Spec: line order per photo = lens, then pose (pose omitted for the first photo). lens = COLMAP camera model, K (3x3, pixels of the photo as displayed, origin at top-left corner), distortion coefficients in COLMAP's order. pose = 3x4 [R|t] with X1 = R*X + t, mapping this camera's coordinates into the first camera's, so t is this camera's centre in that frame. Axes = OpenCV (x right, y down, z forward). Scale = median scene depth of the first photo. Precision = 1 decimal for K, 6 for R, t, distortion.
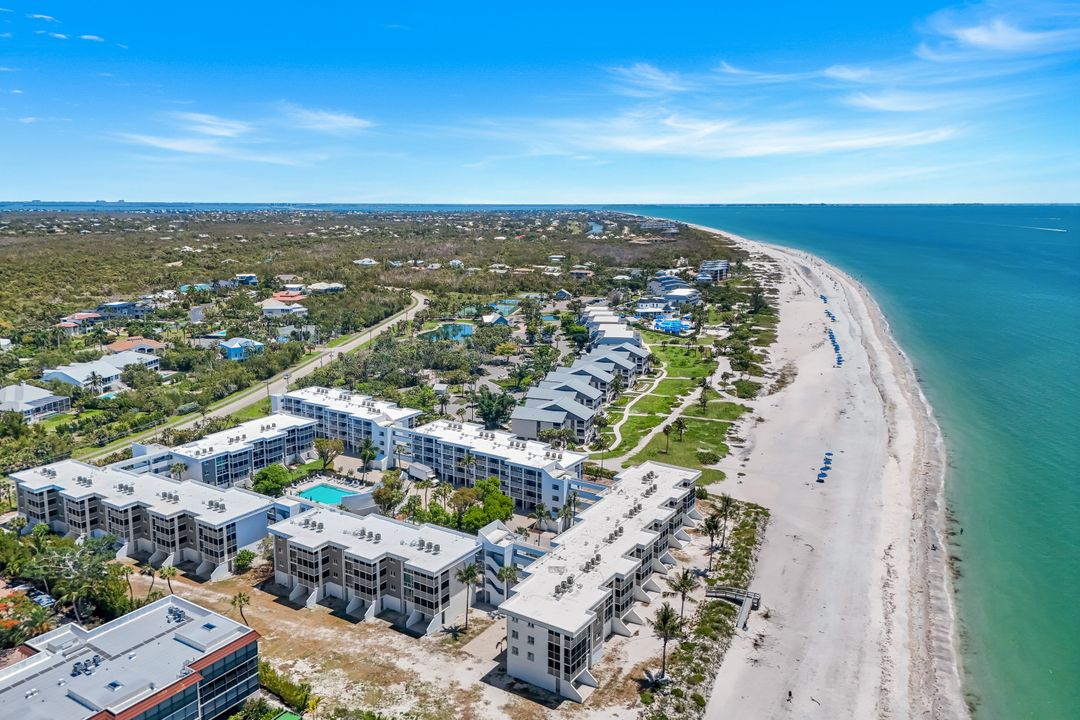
lens RADIAL K [[815.9, 0, 540.0], [0, 815.9, 360.0], [0, 0, 1]] dist [0.122950, -0.142345]
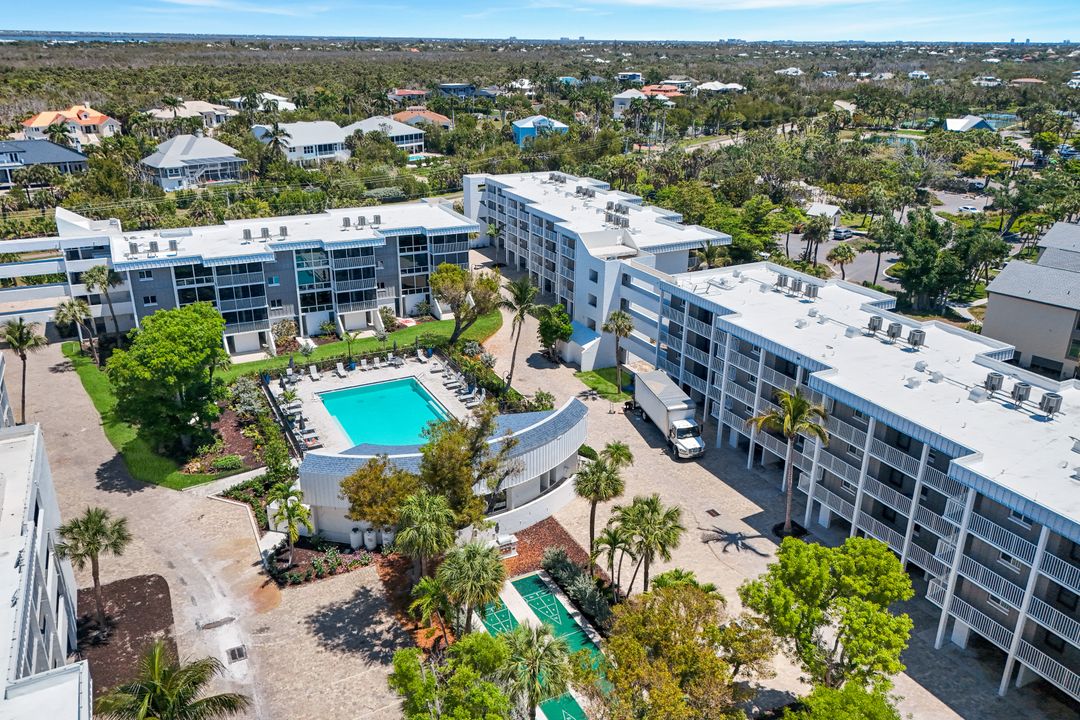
lens RADIAL K [[815.9, 0, 540.0], [0, 815.9, 360.0], [0, 0, 1]] dist [0.122950, -0.142345]
pose [[0.869158, 0.192205, -0.455655, -0.037004], [-0.112379, 0.974040, 0.196510, 0.056586], [0.481597, -0.119592, 0.868195, 0.659121]]
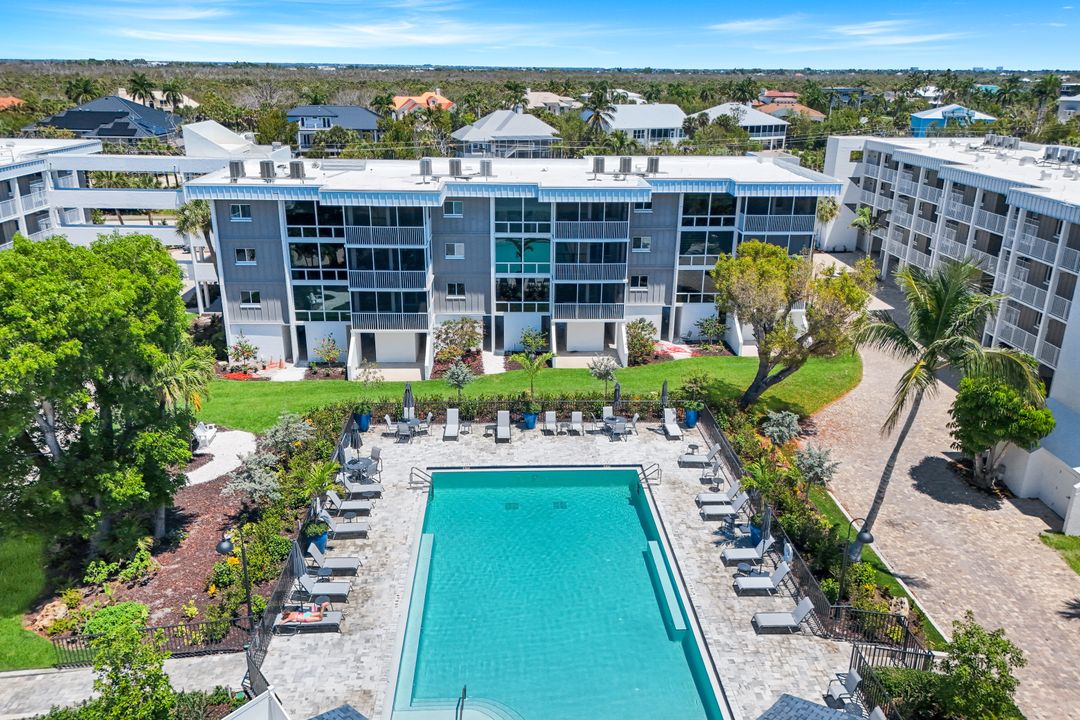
lens RADIAL K [[815.9, 0, 540.0], [0, 815.9, 360.0], [0, 0, 1]] dist [0.122950, -0.142345]
pose [[0.583392, 0.281887, -0.761704, -0.140340], [-0.175918, 0.959432, 0.220325, 0.087180], [0.792910, 0.005461, 0.609314, 0.828305]]
